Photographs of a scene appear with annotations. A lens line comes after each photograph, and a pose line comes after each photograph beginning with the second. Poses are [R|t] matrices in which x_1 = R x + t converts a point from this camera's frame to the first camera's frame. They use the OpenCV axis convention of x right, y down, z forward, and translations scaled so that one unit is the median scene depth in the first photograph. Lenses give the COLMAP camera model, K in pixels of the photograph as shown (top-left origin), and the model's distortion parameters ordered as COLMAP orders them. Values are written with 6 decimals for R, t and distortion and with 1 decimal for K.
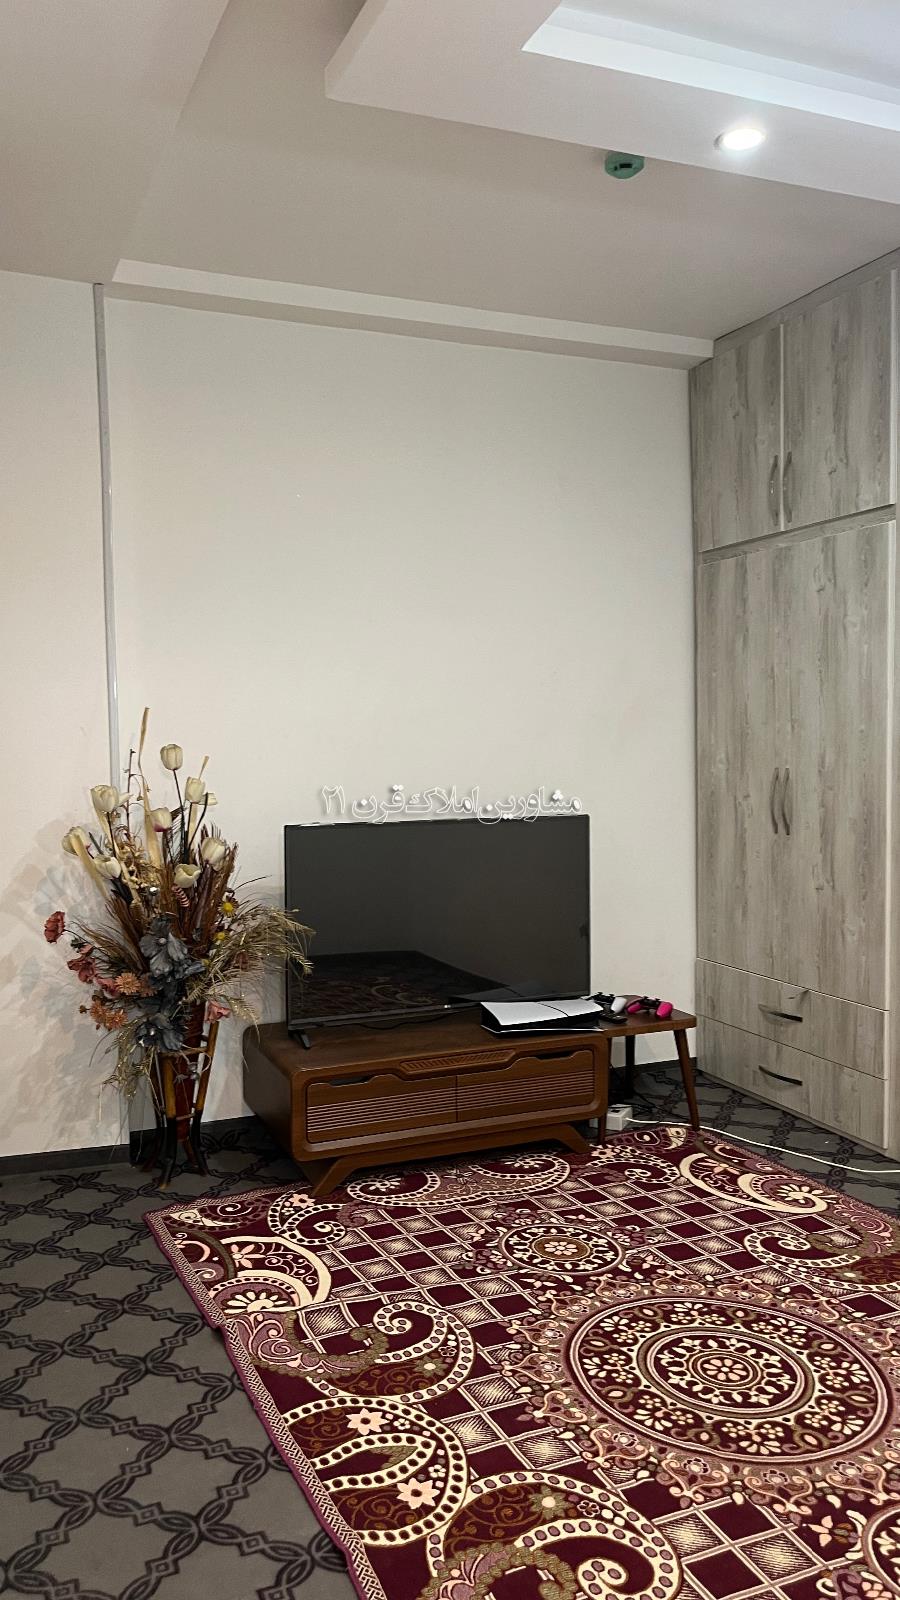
lens RADIAL K [[1229.8, 0, 445.4], [0, 1229.8, 800.2], [0, 0, 1]] dist [0.052170, -0.048140]
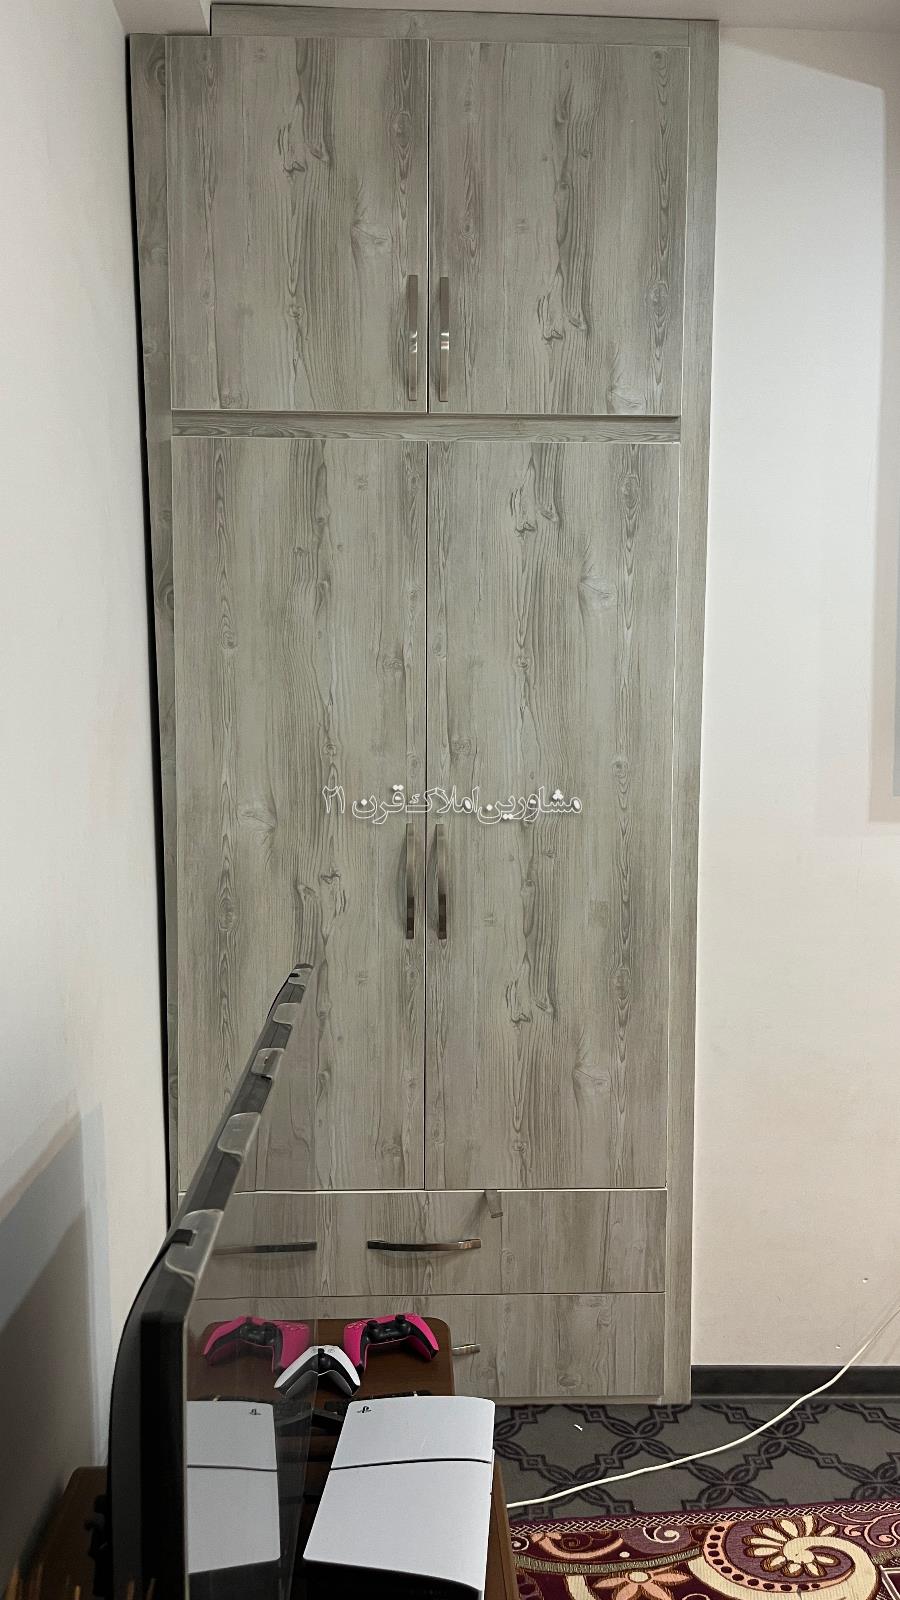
lens RADIAL K [[1229.8, 0, 450.7], [0, 1229.8, 804.7], [0, 0, 1]] dist [0.052170, -0.048140]
pose [[0.358234, -0.046463, 0.932475, -0.314701], [0.039052, 0.998633, 0.034757, -0.066359], [-0.932815, 0.023964, 0.359558, 0.933618]]
